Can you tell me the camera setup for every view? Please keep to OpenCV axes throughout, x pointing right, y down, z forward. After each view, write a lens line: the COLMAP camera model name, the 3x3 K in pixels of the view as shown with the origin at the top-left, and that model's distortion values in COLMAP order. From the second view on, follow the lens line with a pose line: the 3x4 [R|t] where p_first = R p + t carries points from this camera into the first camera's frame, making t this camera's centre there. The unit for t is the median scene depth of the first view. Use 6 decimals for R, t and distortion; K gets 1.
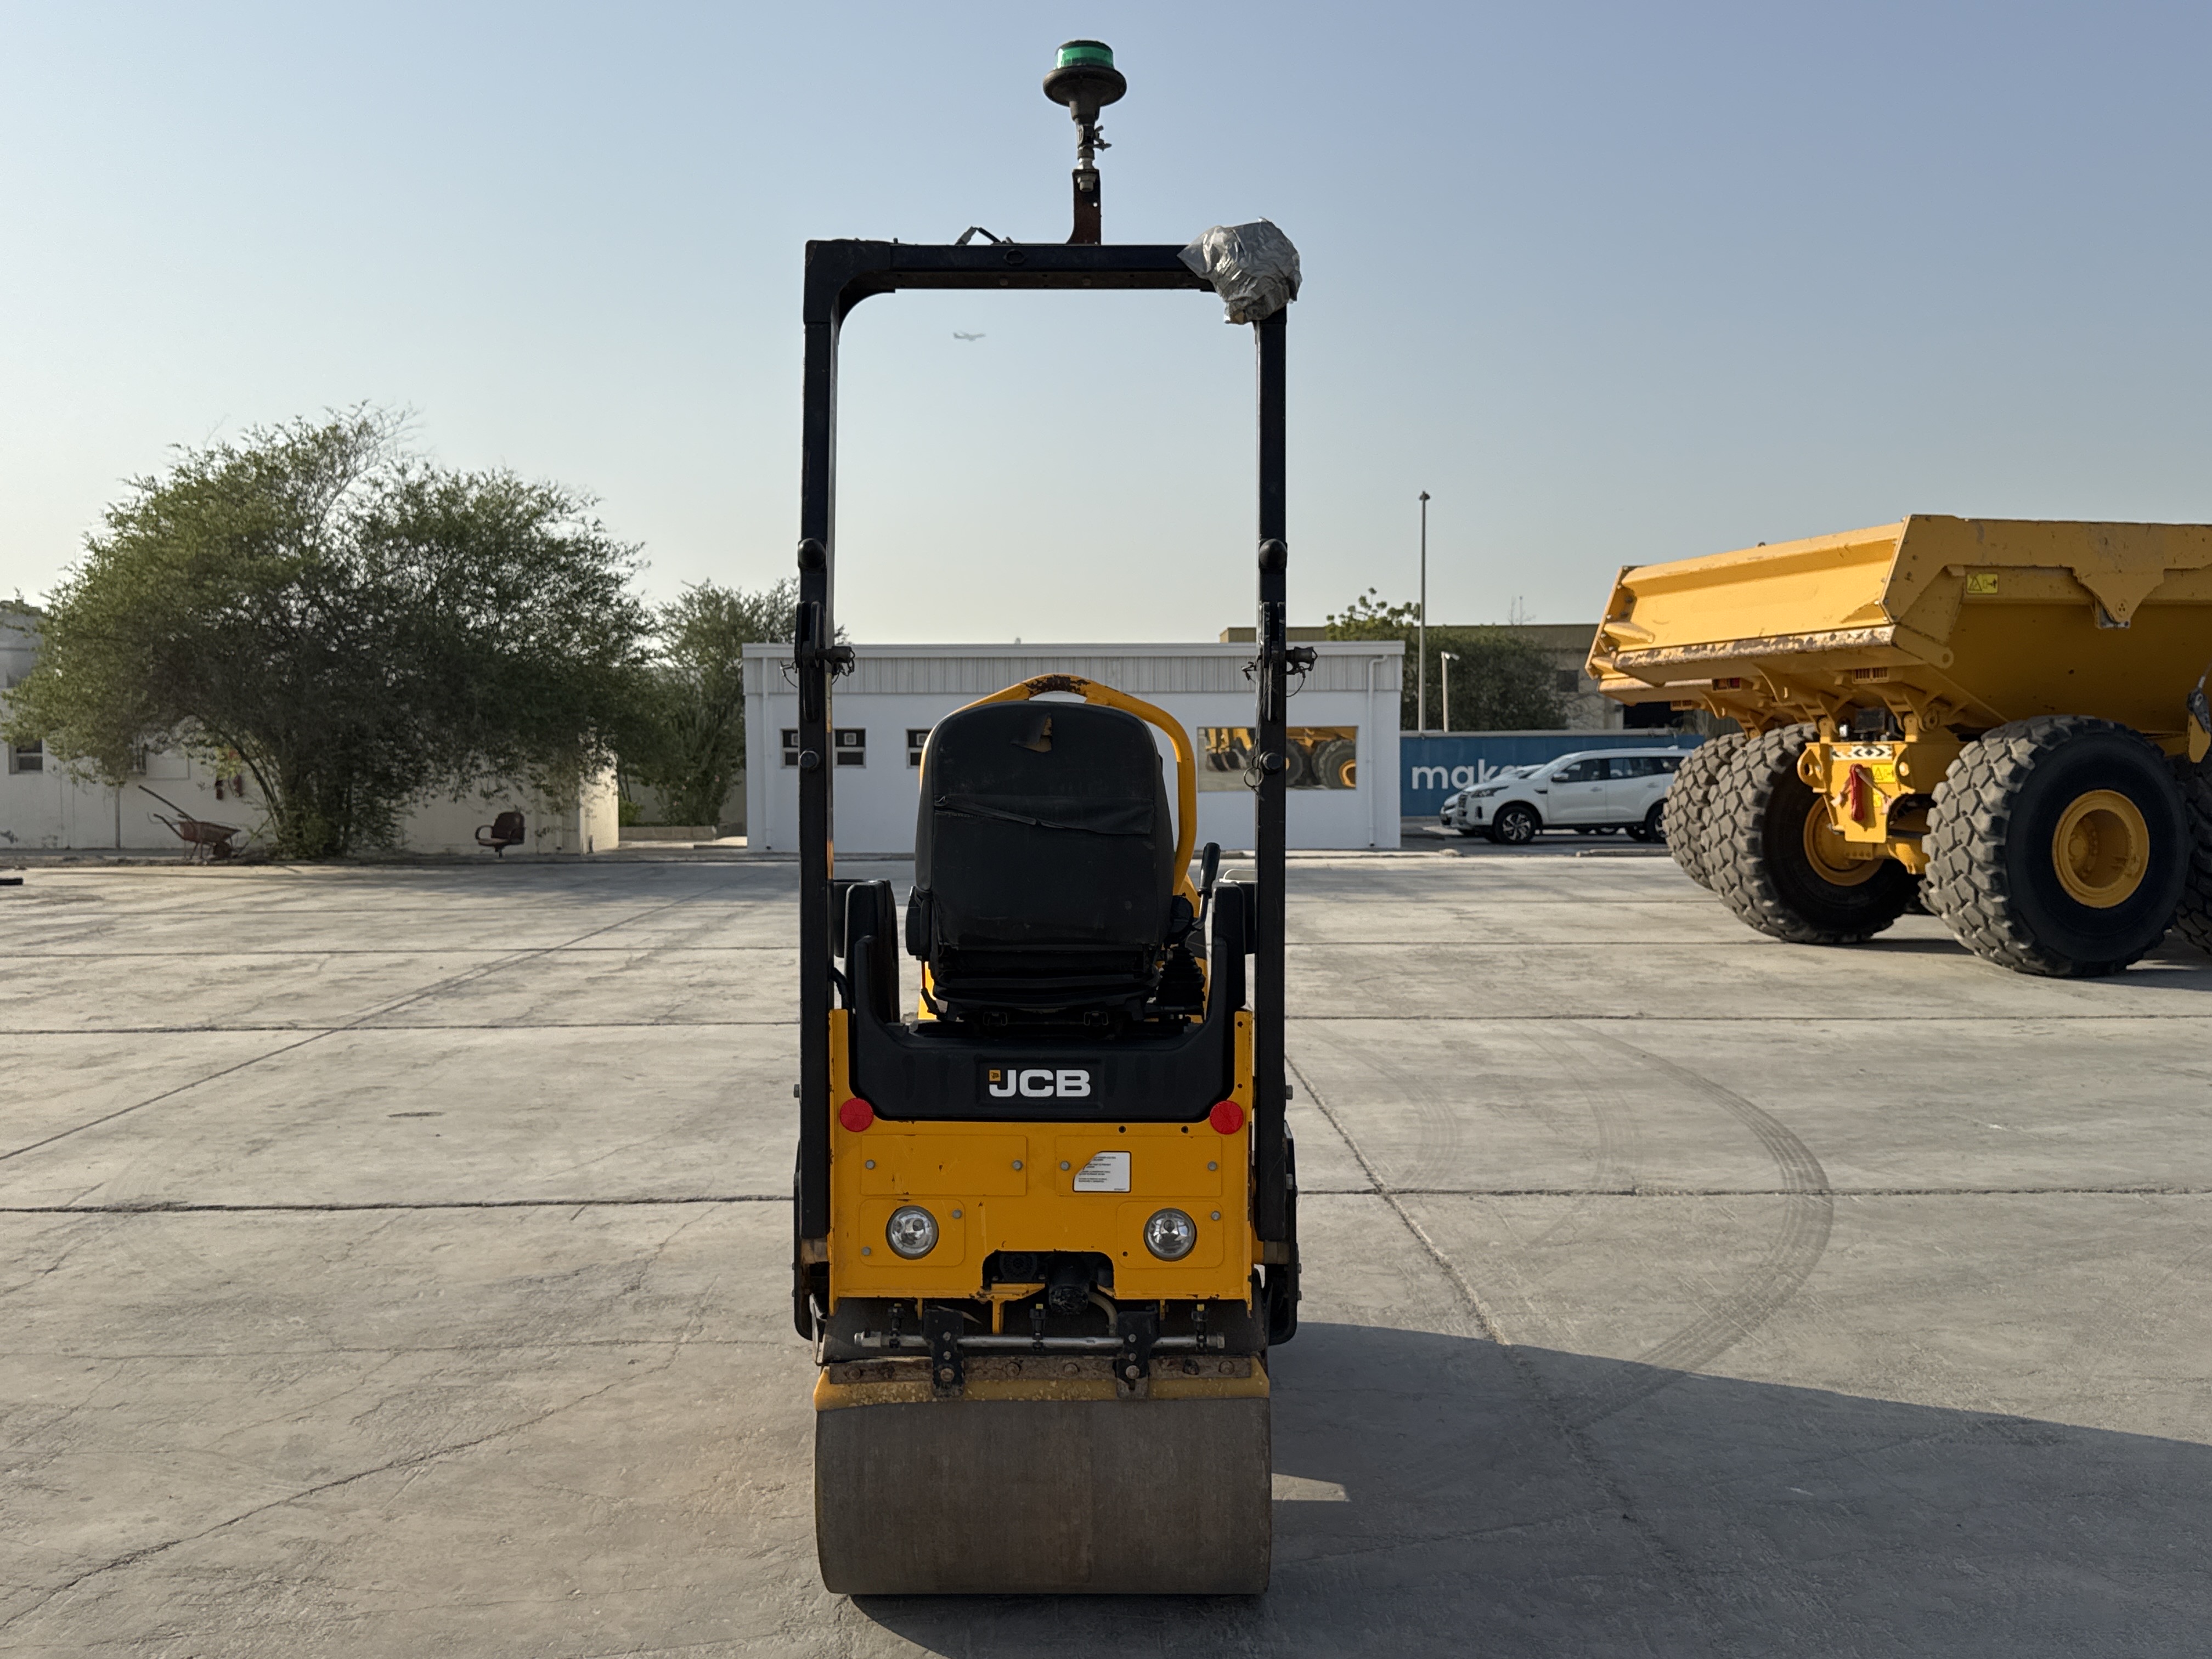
lens RADIAL K [[1973.4, 0, 1106.0], [0, 1973.4, 829.5], [0, 0, 1]] dist [0.001315, 0.000474]
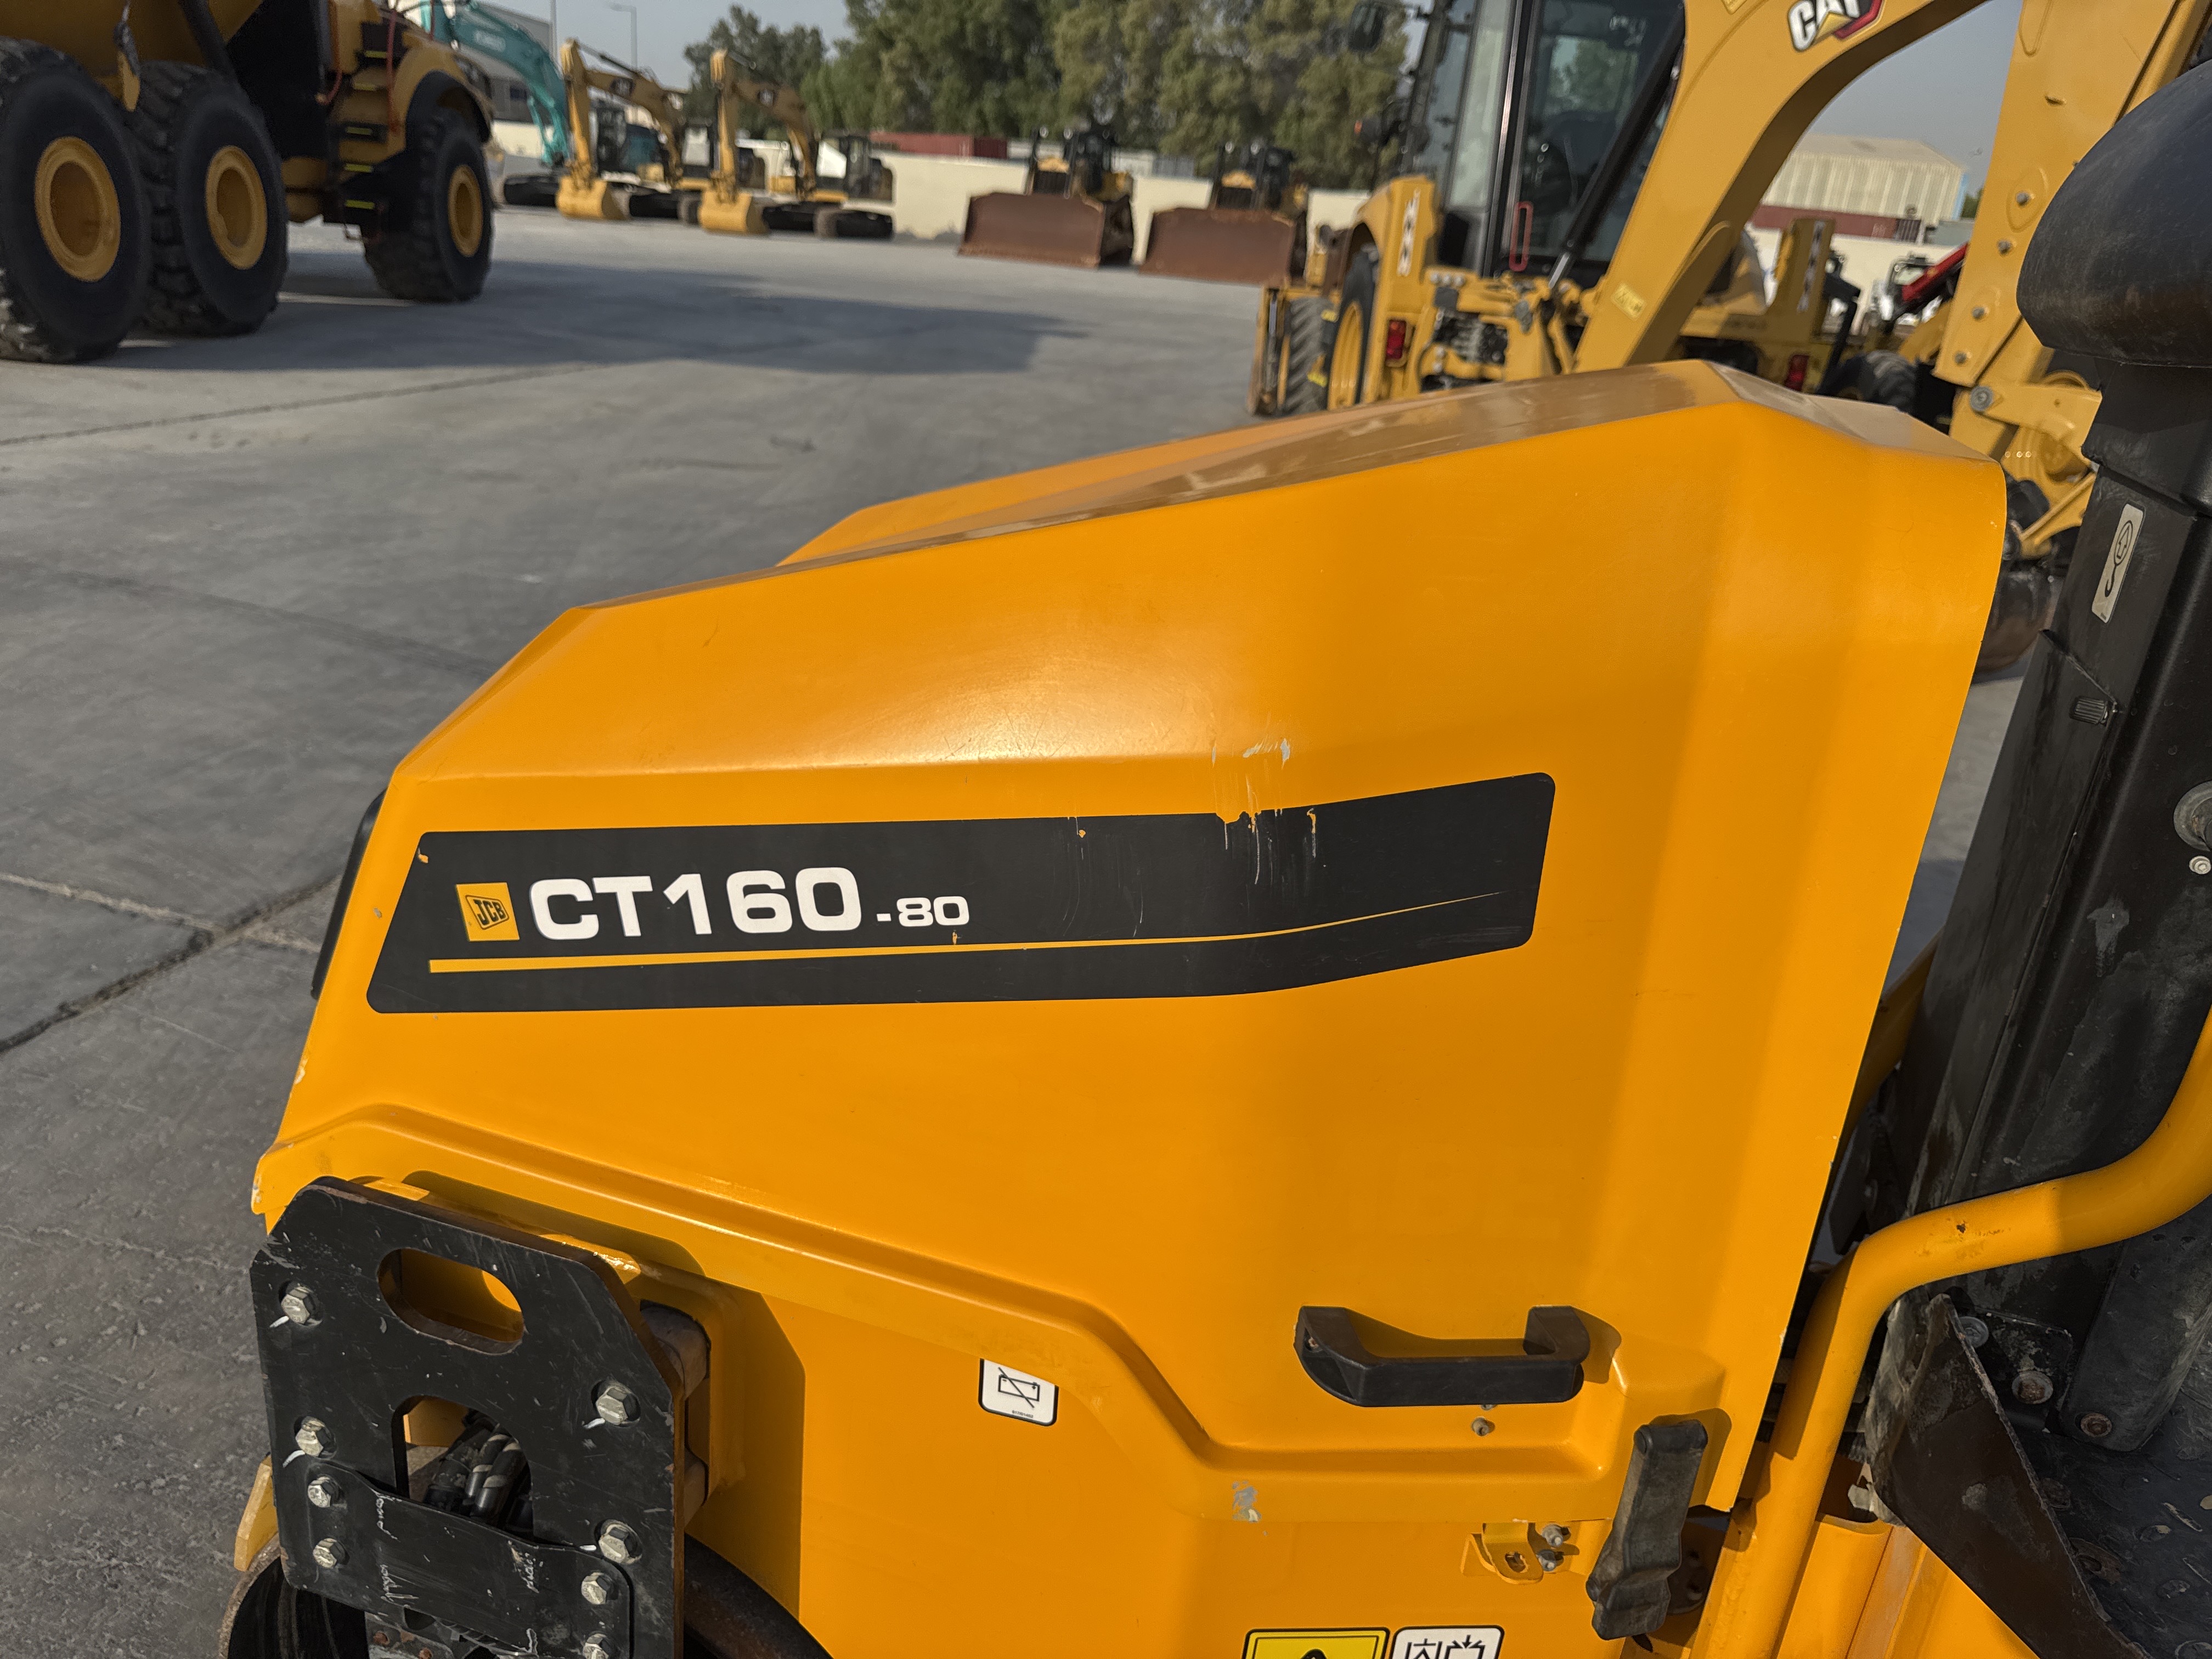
lens RADIAL K [[1595.1, 0, 1094.2], [0, 1595.1, 836.4], [0, 0, 1]] dist [-0.005580, -0.003746]
pose [[0.298945, -0.323603, 0.897727, -0.245716], [-0.050686, 0.934034, 0.353569, -0.008255], [-0.952923, -0.151200, 0.262823, 0.975042]]
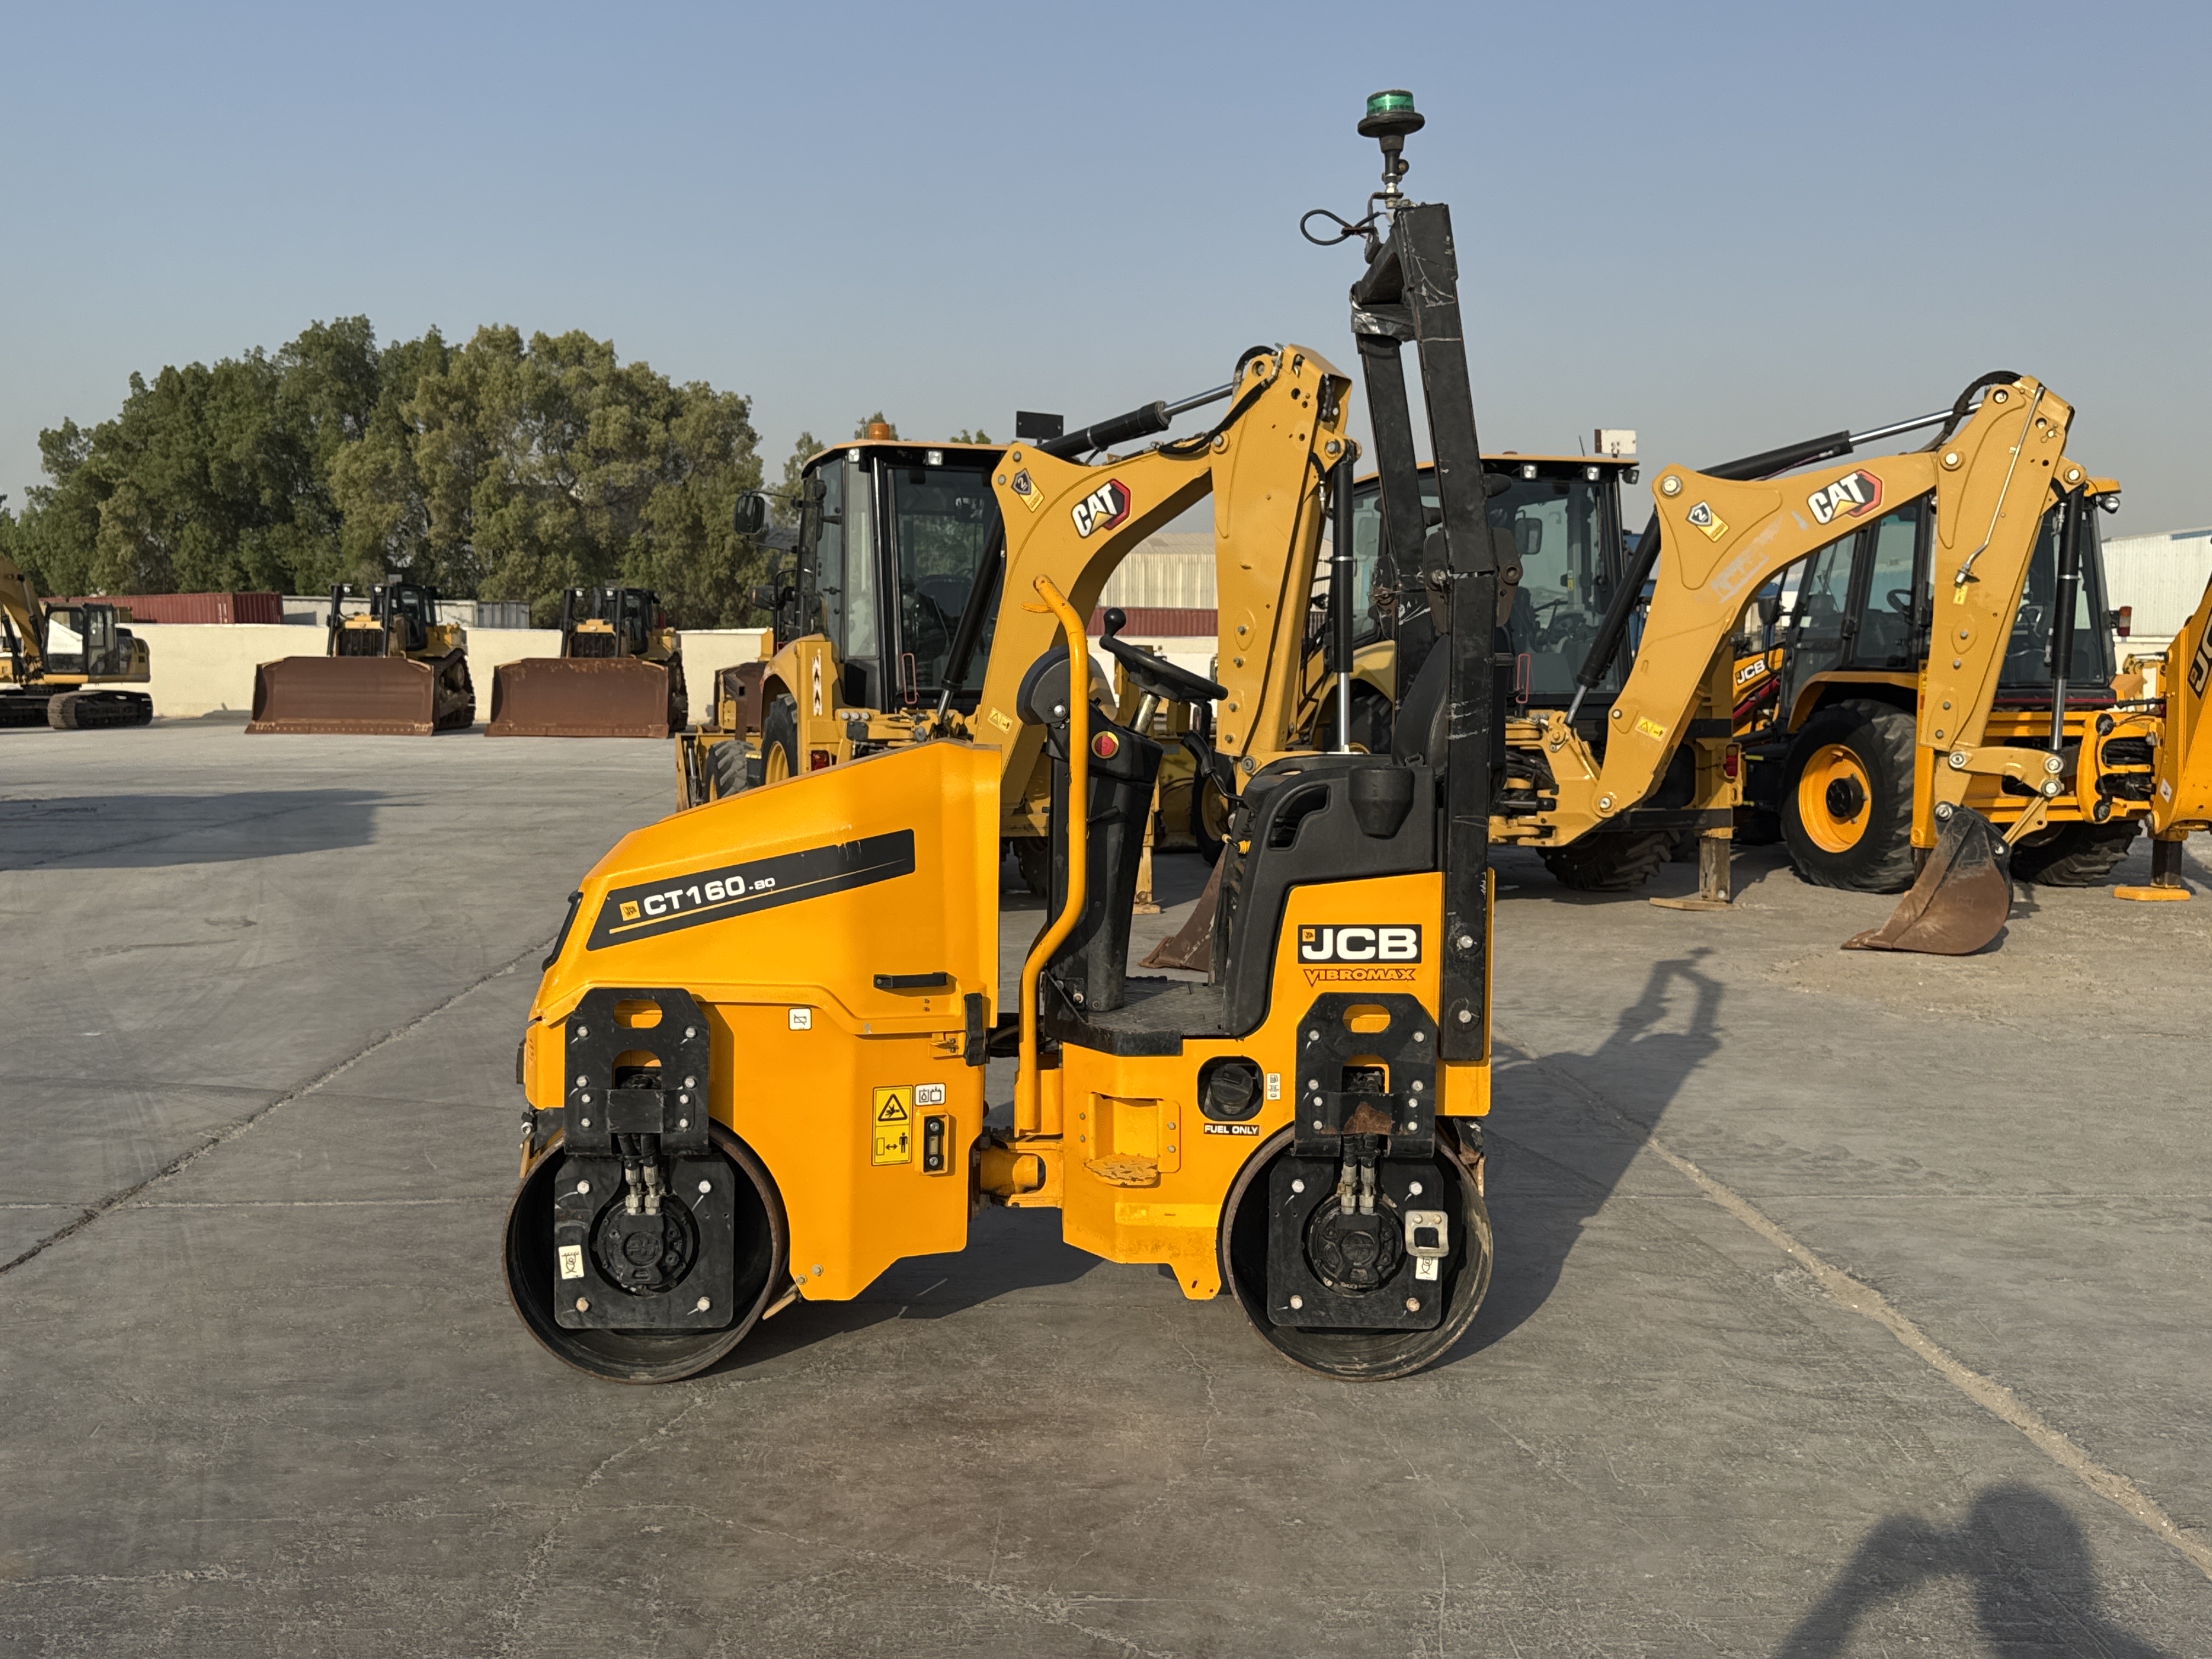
lens RADIAL K [[2082.1, 0, 1106.4], [0, 2082.1, 844.1], [0, 0, 1]] dist [0.125596, -0.246417]
pose [[-0.027459, -0.079874, 0.996427, -1.018099], [0.027540, 0.996364, 0.080628, -0.023194], [-0.999243, 0.029656, -0.025159, 0.910162]]
